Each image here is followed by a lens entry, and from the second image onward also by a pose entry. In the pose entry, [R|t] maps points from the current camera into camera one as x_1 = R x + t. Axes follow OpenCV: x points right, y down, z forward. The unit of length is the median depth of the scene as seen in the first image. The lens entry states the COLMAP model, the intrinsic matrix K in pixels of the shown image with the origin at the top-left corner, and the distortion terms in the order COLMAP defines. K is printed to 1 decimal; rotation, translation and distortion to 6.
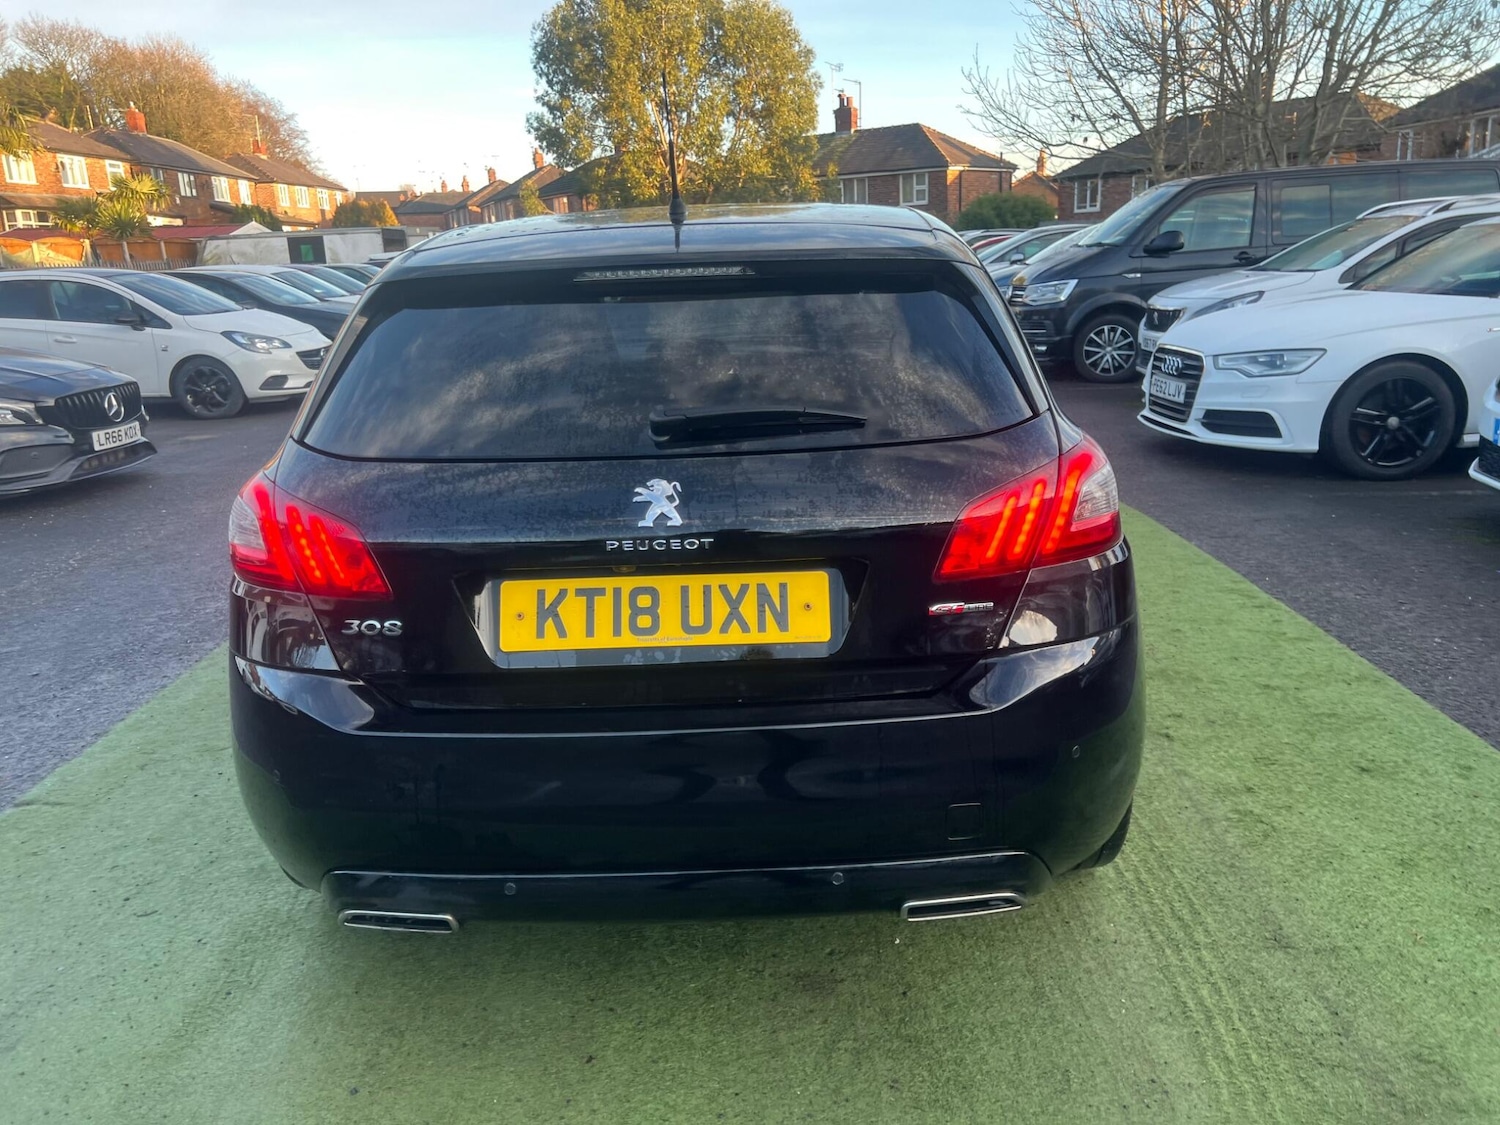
lens RADIAL K [[1131.0, 0, 728.7], [0, 1131.0, 554.1], [0, 0, 1]] dist [0.054060, -0.053950]
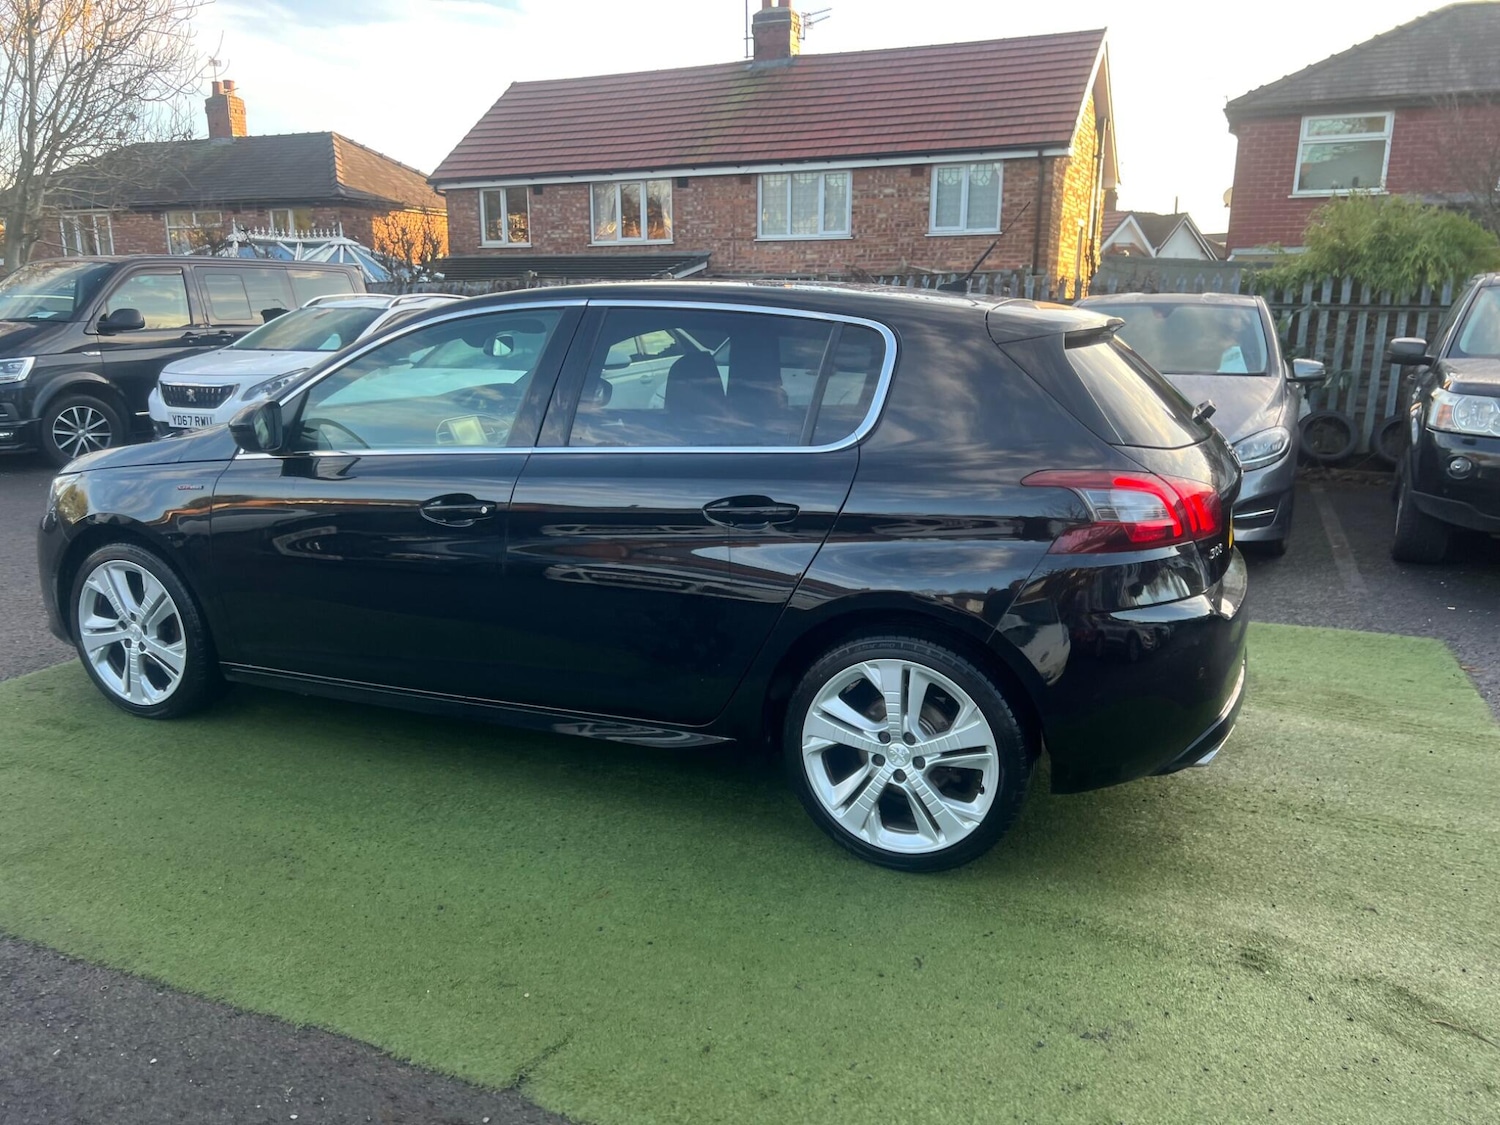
lens RADIAL K [[1128.8, 0, 739.0], [0, 1128.8, 582.0], [0, 0, 1]] dist [0.050704, -0.053514]
pose [[0.378291, -0.174069, 0.909173, -0.135345], [0.220081, 0.970911, 0.094318, -0.012740], [-0.899144, 0.164413, 0.405597, 0.066446]]
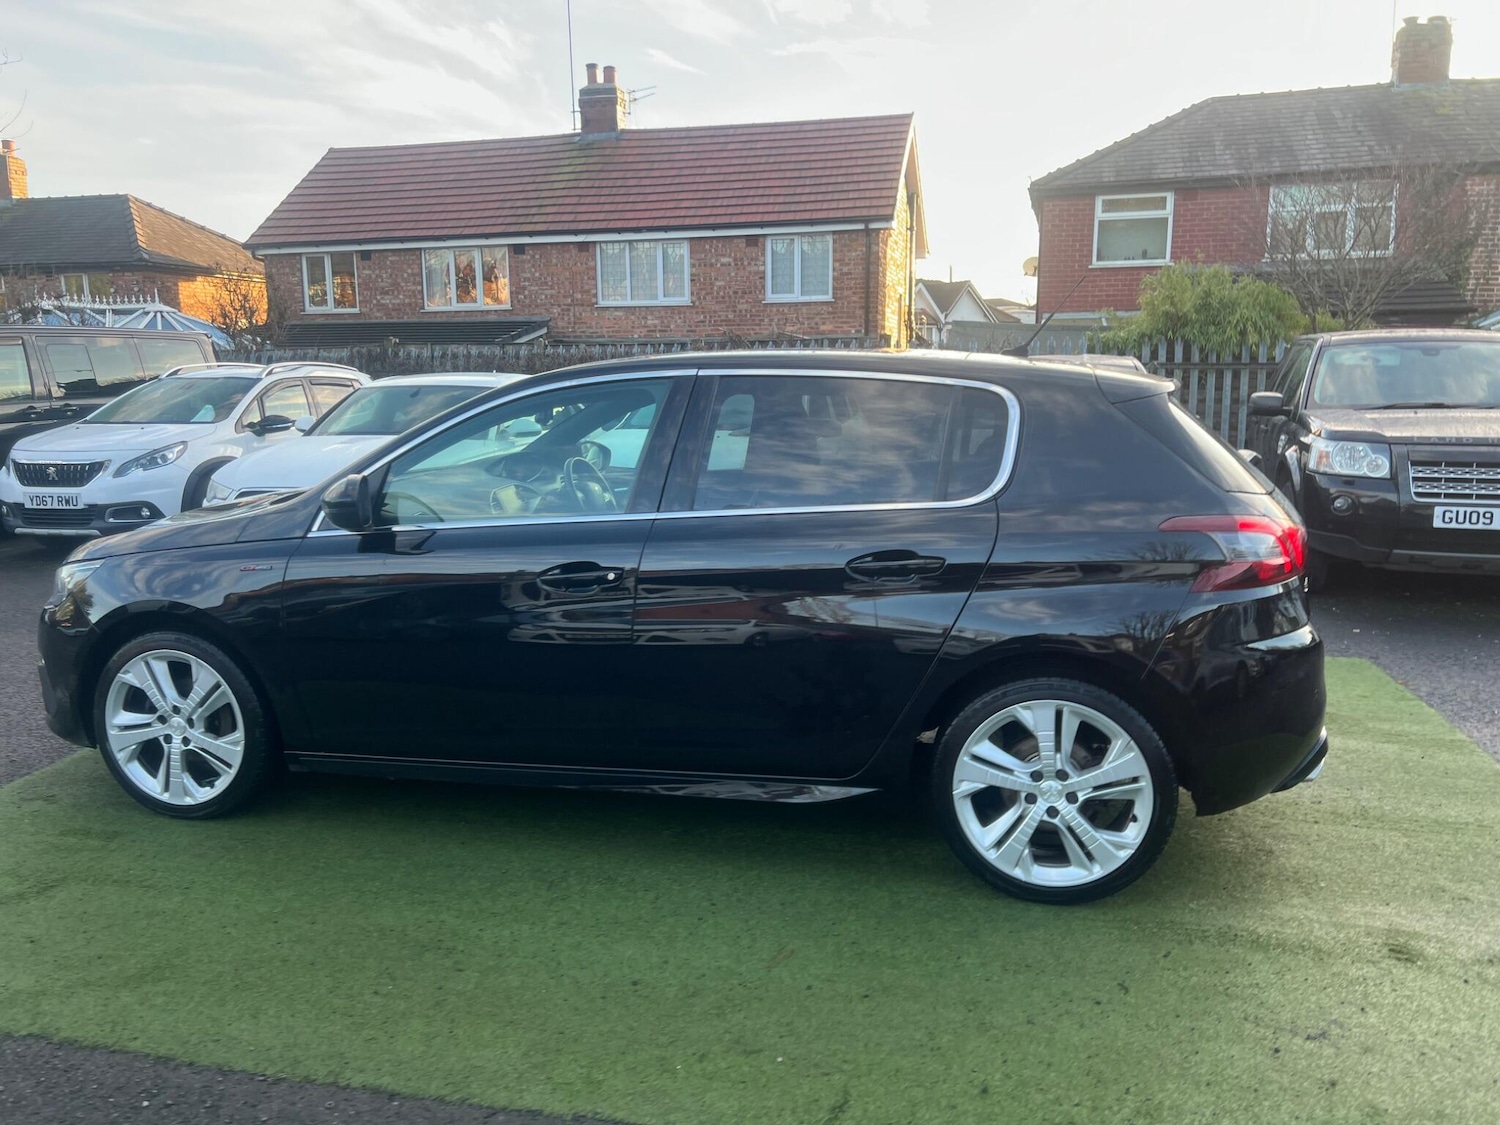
lens RADIAL K [[1125.4, 0, 735.5], [0, 1125.4, 570.9], [0, 0, 1]] dist [0.067328, -0.079267]
pose [[0.210395, -0.130204, 0.968907, -0.148237], [0.252358, 0.964735, 0.074845, -0.021046], [-0.944484, 0.228765, 0.235834, 0.097047]]
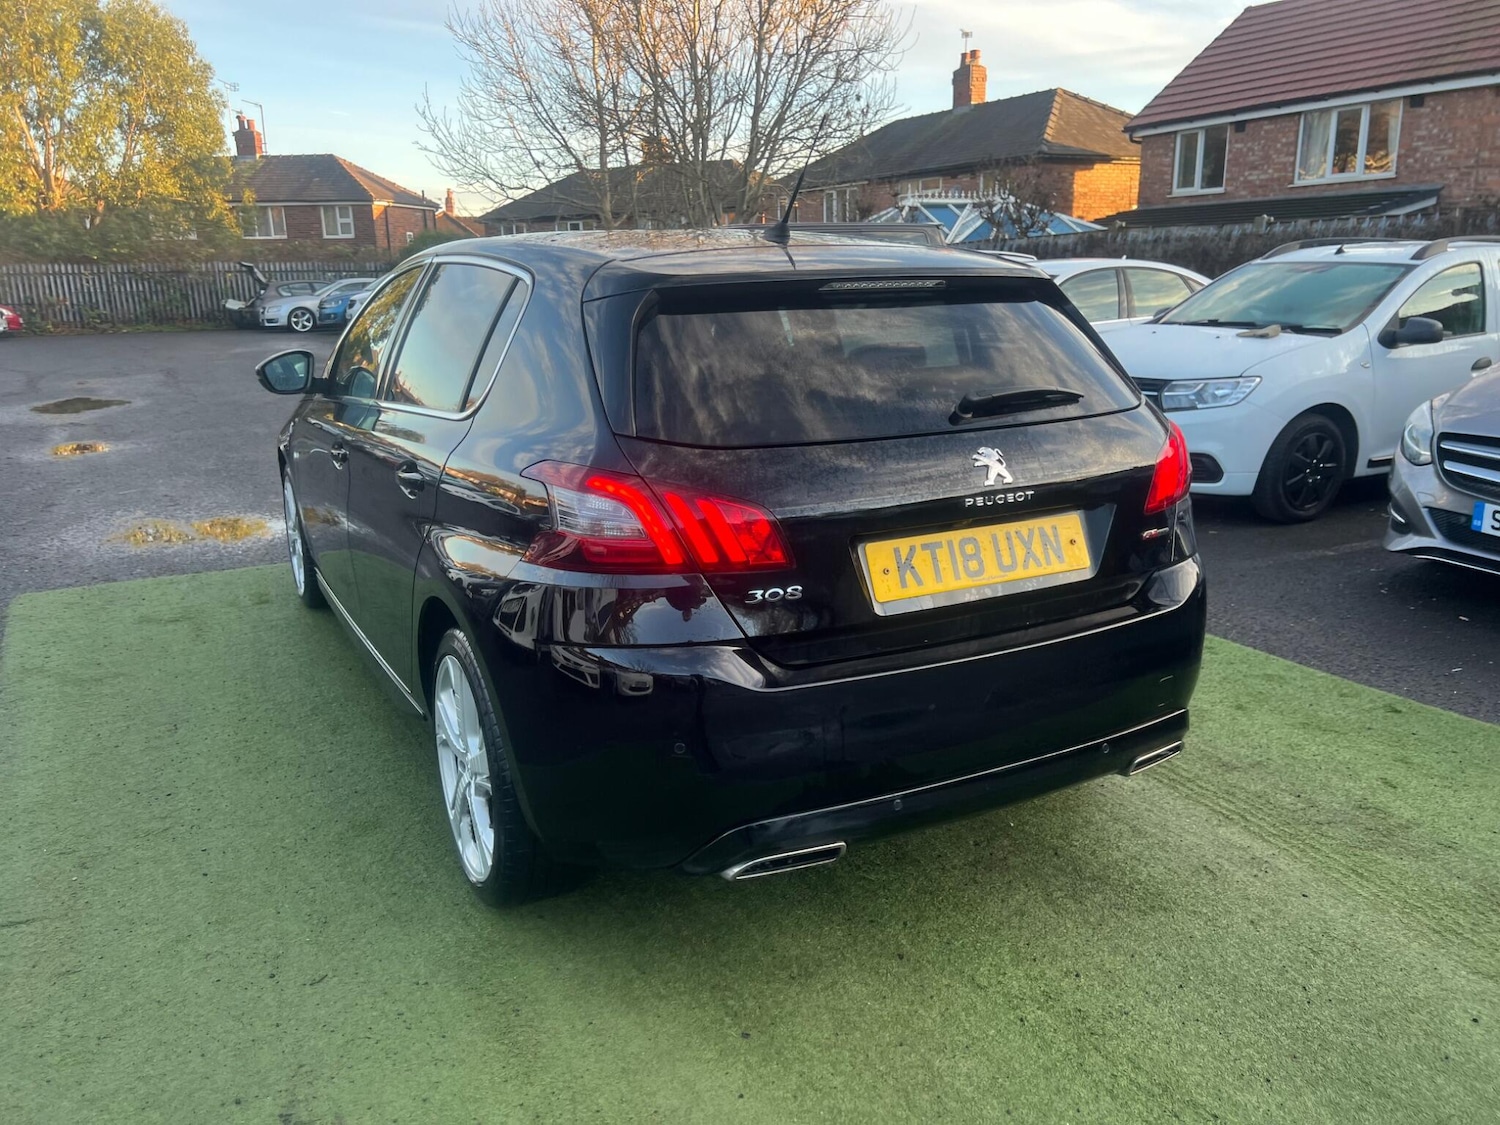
lens RADIAL K [[1136.8, 0, 736.3], [0, 1136.8, 564.8], [0, 0, 1]] dist [0.051032, -0.054193]
pose [[0.872016, -0.093529, 0.480459, -0.060307], [0.105260, 0.994442, 0.002542, 0.001969], [-0.478026, 0.048356, 0.877014, 0.002963]]
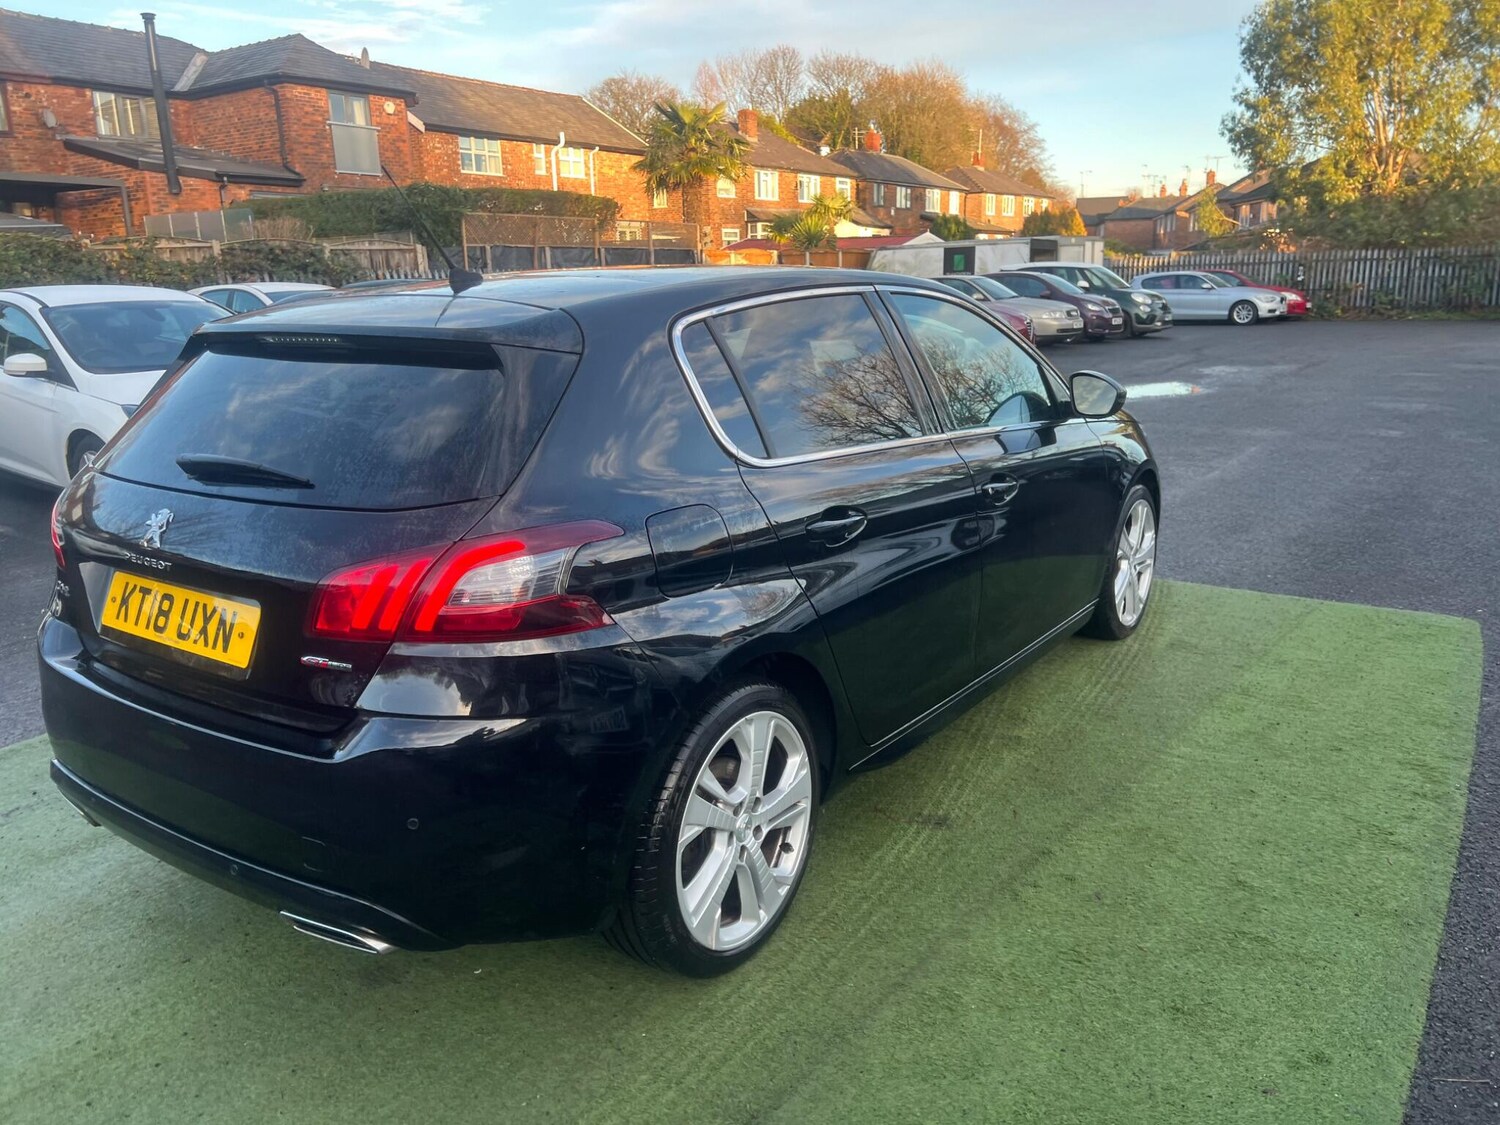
lens RADIAL K [[1123.1, 0, 727.9], [0, 1123.1, 567.1], [0, 0, 1]] dist [0.050185, -0.052586]
pose [[0.826560, 0.161584, -0.539157, 0.074284], [-0.157032, 0.986073, 0.054785, -0.011113], [0.540500, 0.039382, 0.840422, 0.019702]]
